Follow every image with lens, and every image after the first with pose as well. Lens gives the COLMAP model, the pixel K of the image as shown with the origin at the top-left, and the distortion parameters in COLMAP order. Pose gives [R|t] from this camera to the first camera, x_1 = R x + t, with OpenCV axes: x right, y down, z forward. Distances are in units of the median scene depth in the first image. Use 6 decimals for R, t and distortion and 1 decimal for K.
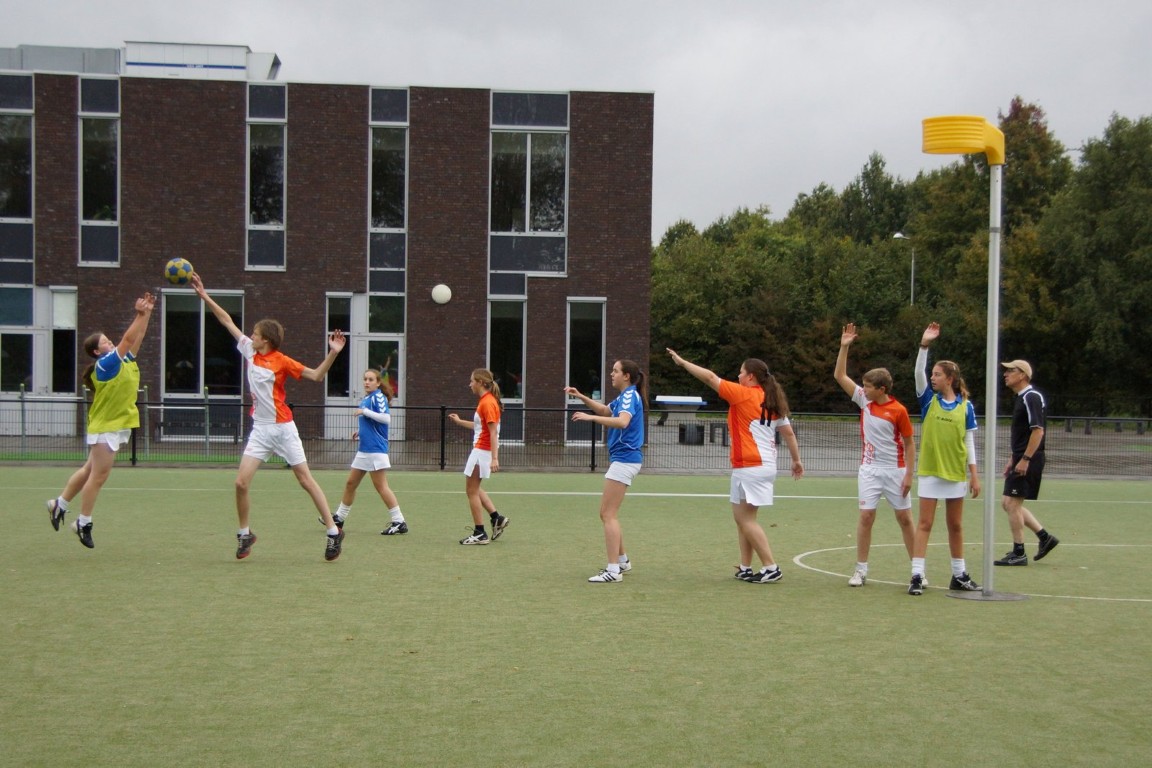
lens RADIAL K [[2109.5, 0, 576.0], [0, 2109.5, 384.0], [0, 0, 1]] dist [0.029150, 0.271462]
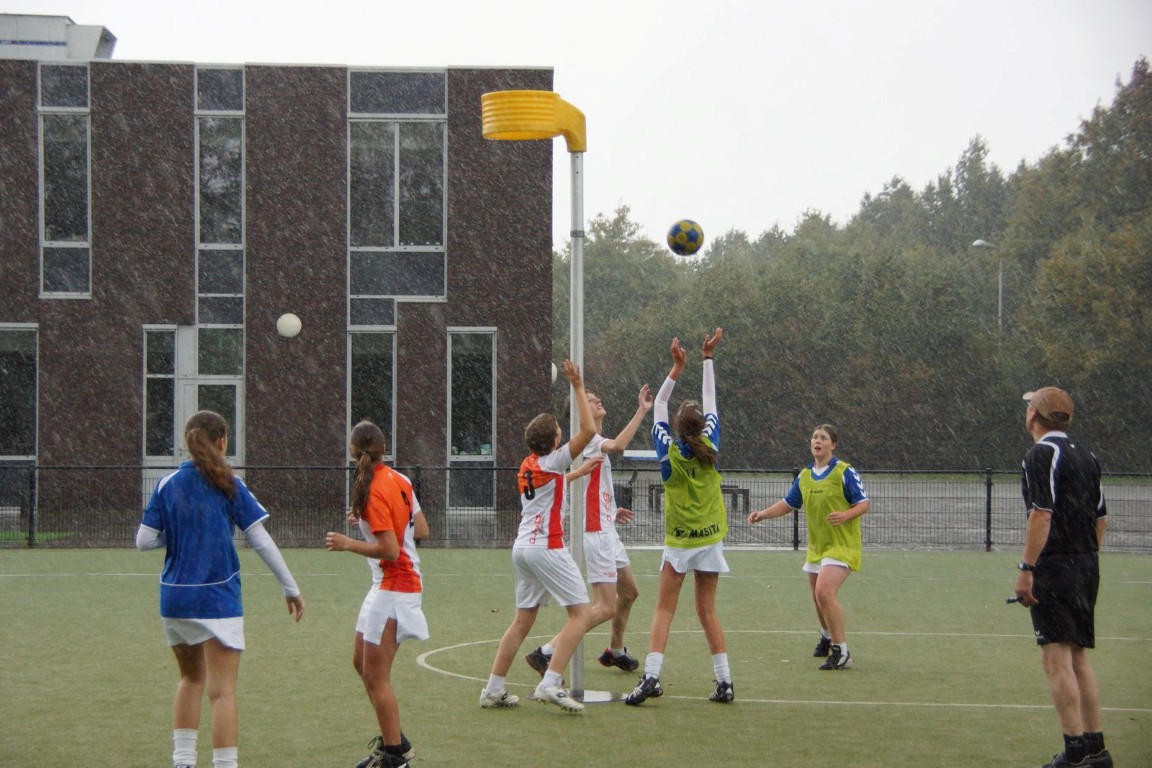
lens RADIAL K [[2636.8, 0, 576.2], [0, 2636.8, 355.1], [0, 0, 1]] dist [0.514868, -0.212895]
pose [[0.992980, -0.011456, -0.117722, 0.162106], [0.007637, 0.999432, -0.032836, 0.002452], [0.118032, 0.031707, 0.992504, 0.016585]]
